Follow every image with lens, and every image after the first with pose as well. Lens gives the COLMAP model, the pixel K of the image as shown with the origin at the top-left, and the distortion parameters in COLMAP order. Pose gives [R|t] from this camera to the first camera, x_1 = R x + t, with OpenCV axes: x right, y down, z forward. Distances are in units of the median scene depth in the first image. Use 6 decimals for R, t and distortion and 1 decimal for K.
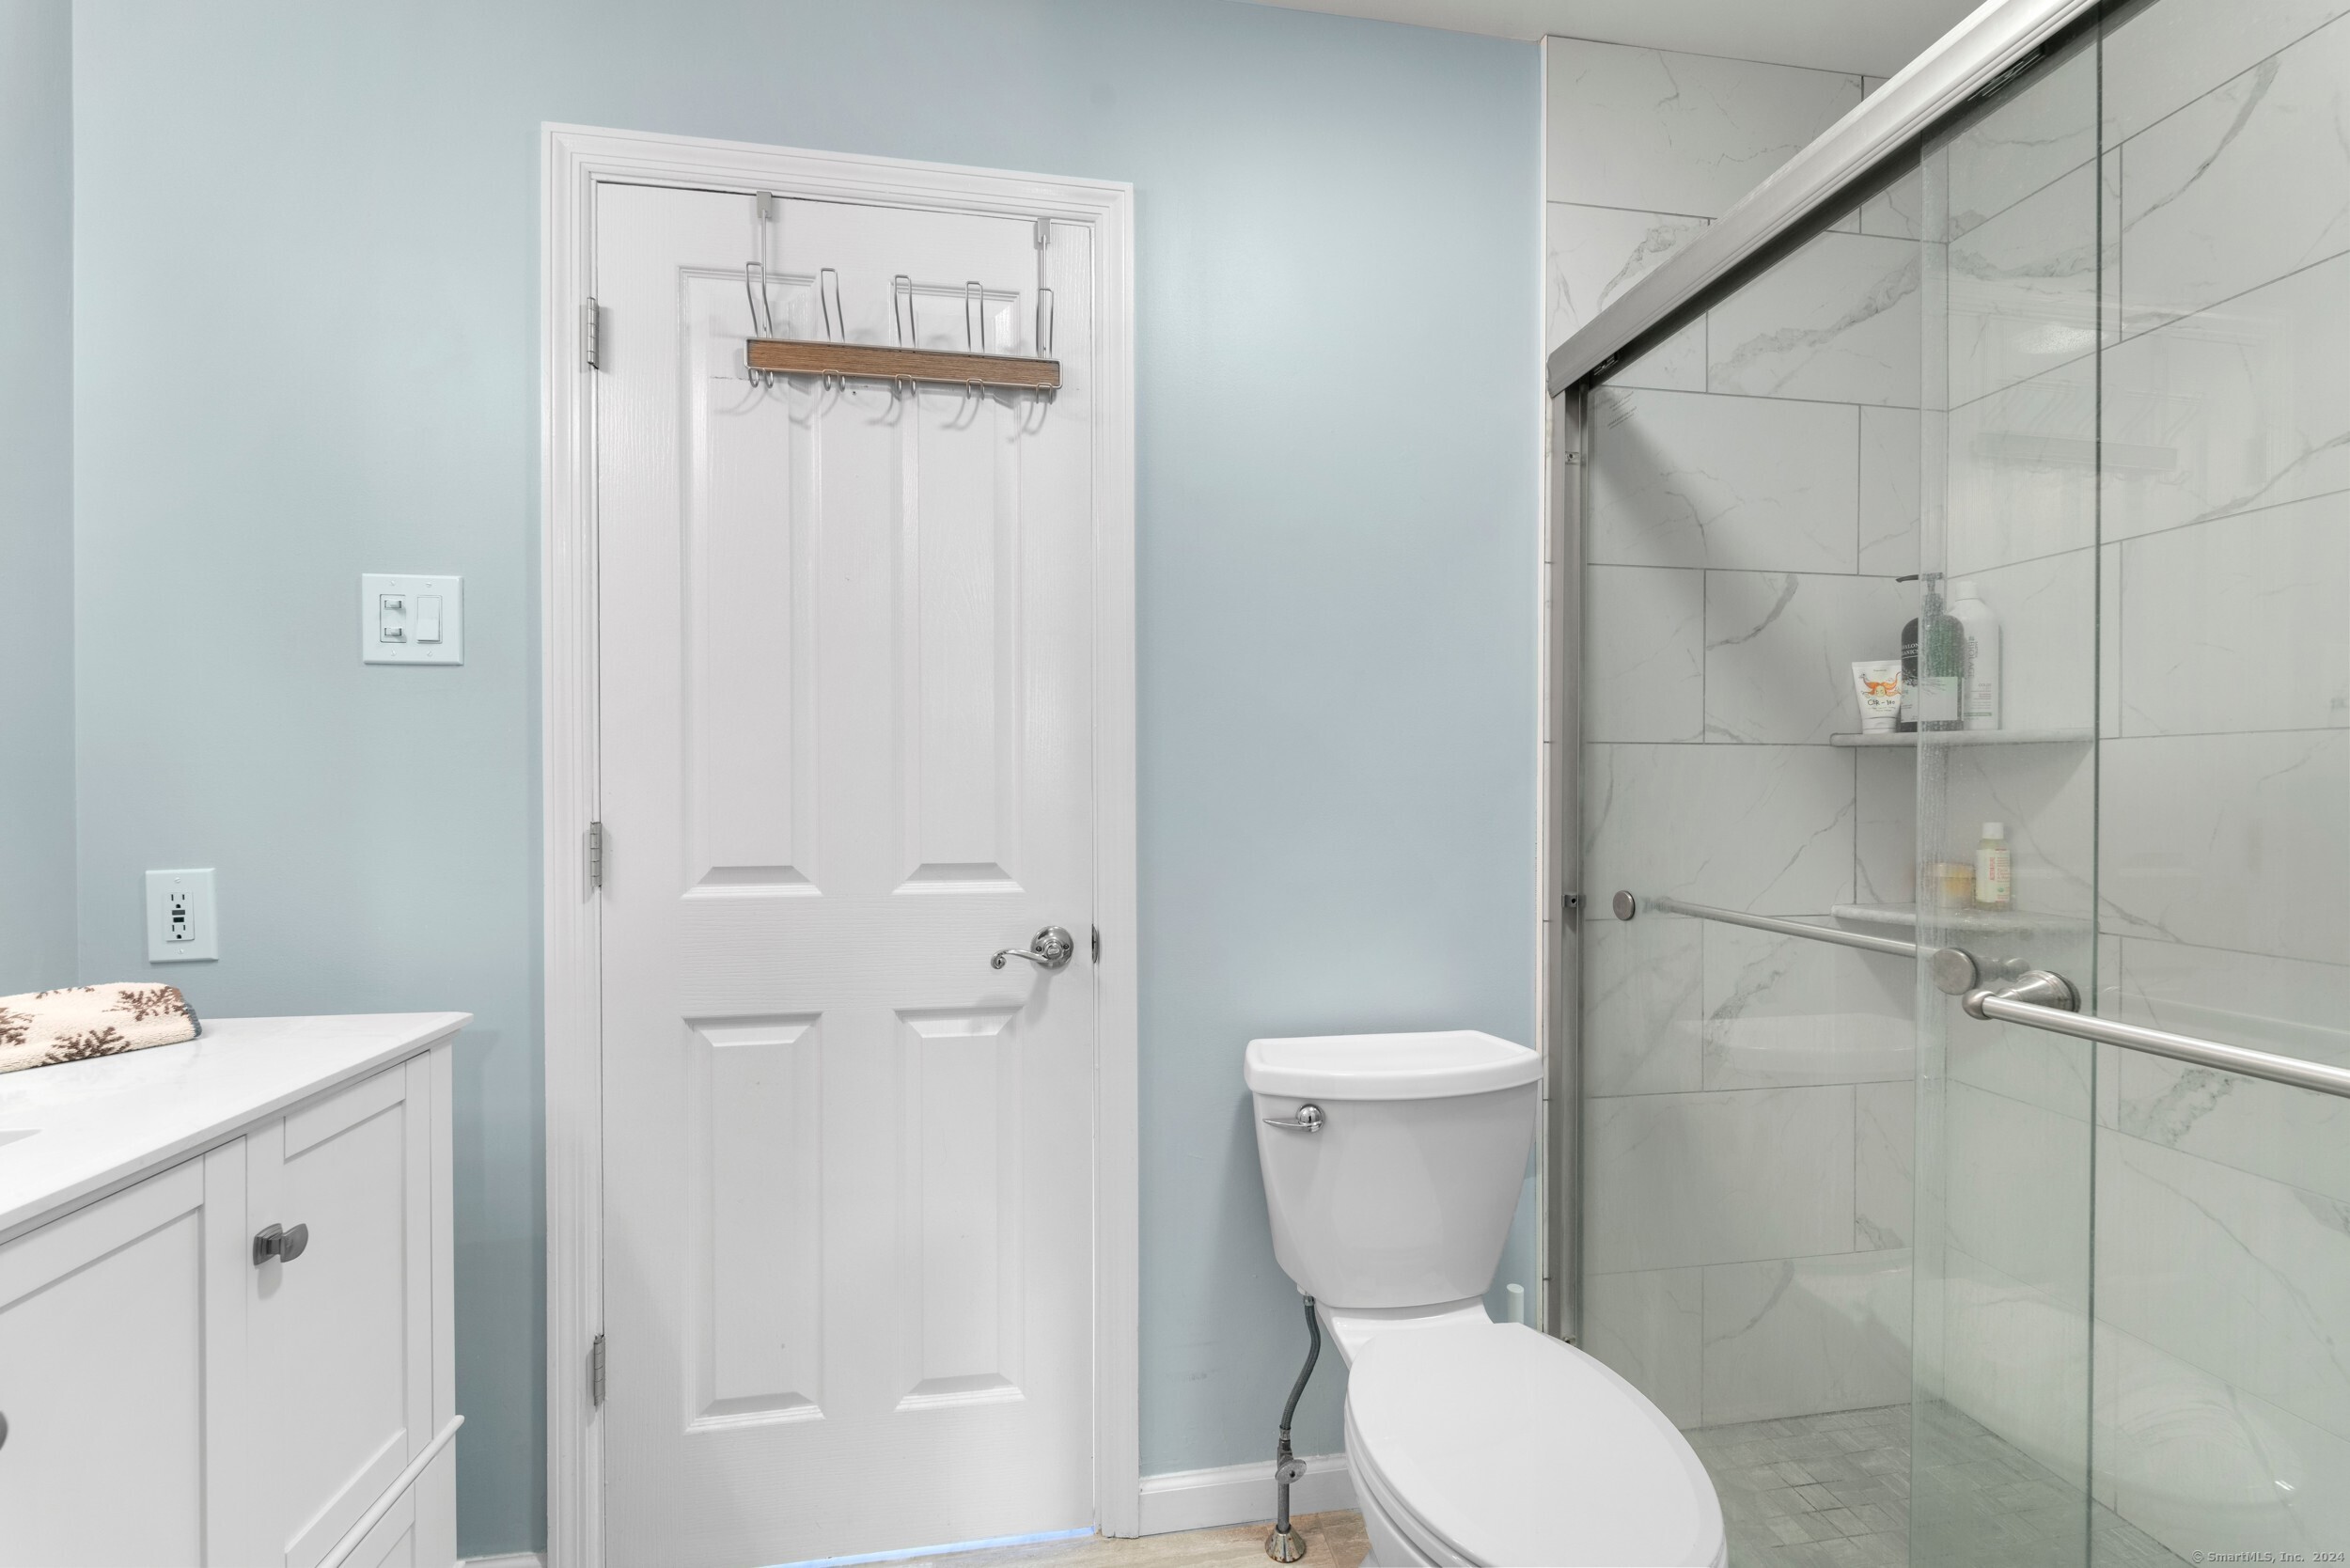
lens RADIAL K [[949.1, 0, 1169.4], [0, 949.1, 781.8], [0, 0, 1]] dist [-0.000281, -0.000667]
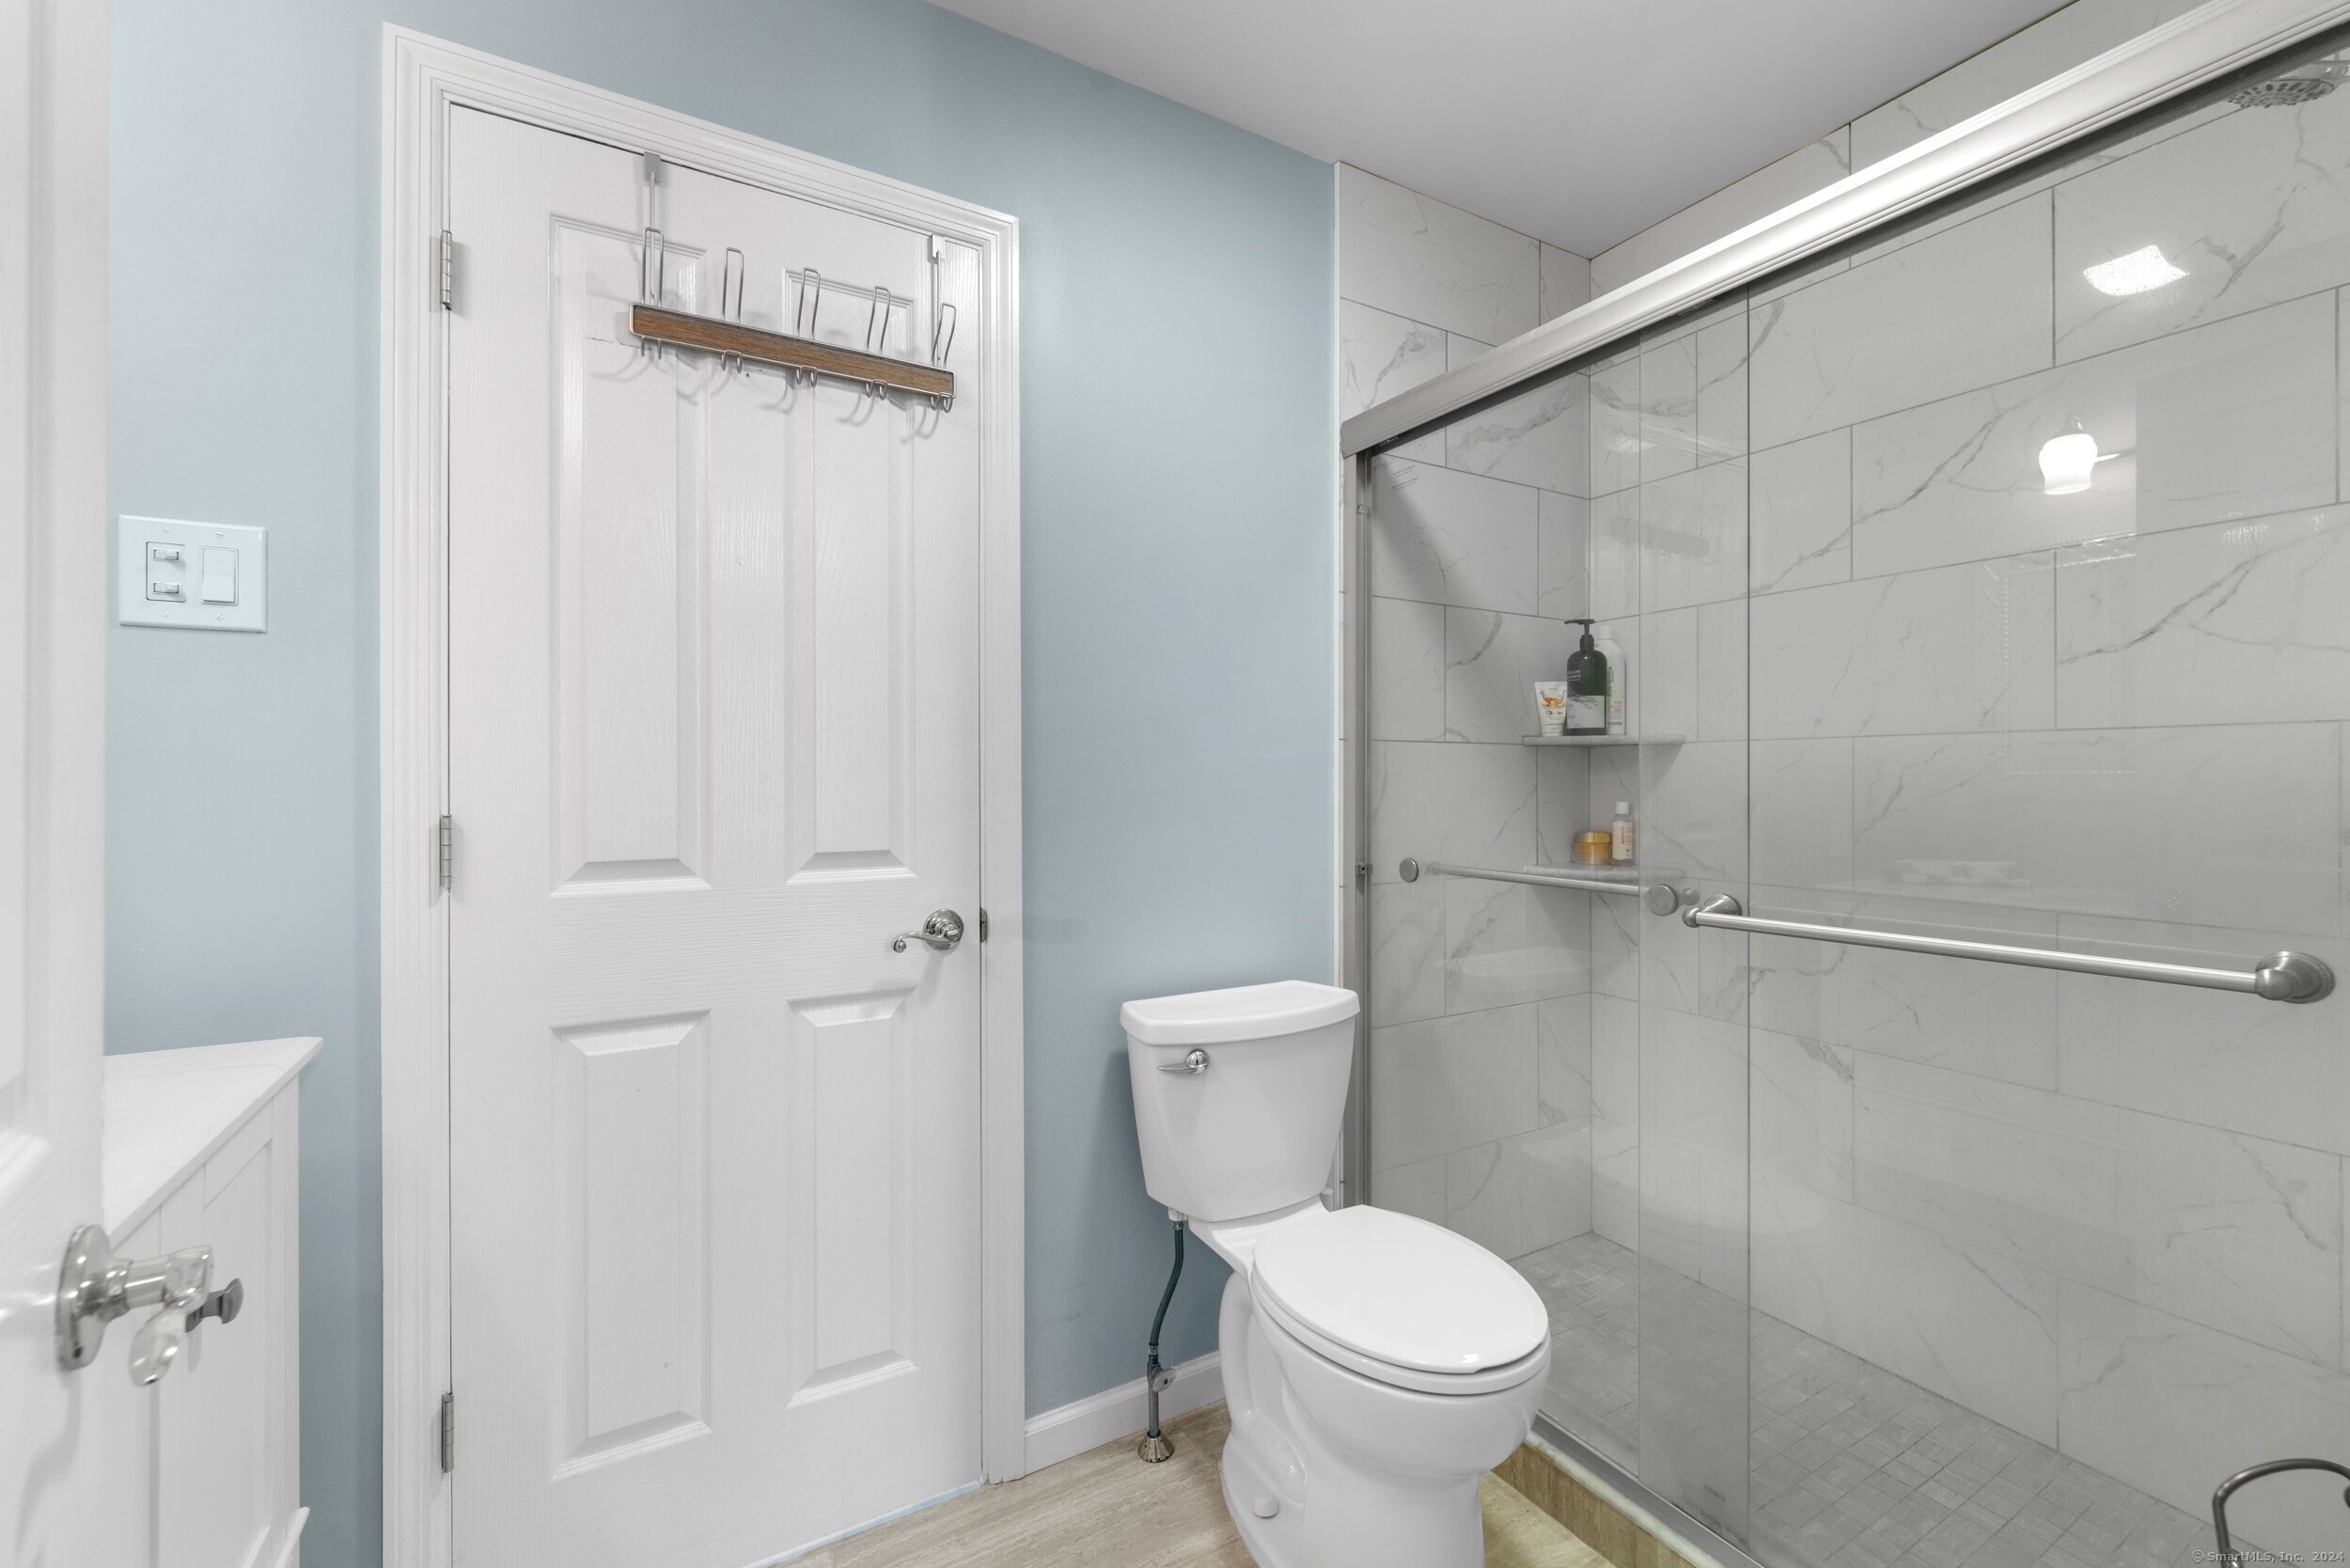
lens RADIAL K [[959.9, 0, 1170.3], [0, 959.9, 763.1], [0, 0, 1]] dist [-0.001269, -0.000579]
pose [[0.934557, 0.004495, 0.355786, -0.268134], [-0.000710, 0.999942, -0.010768, 0.002207], [-0.355814, 0.009811, 0.934505, -0.078869]]
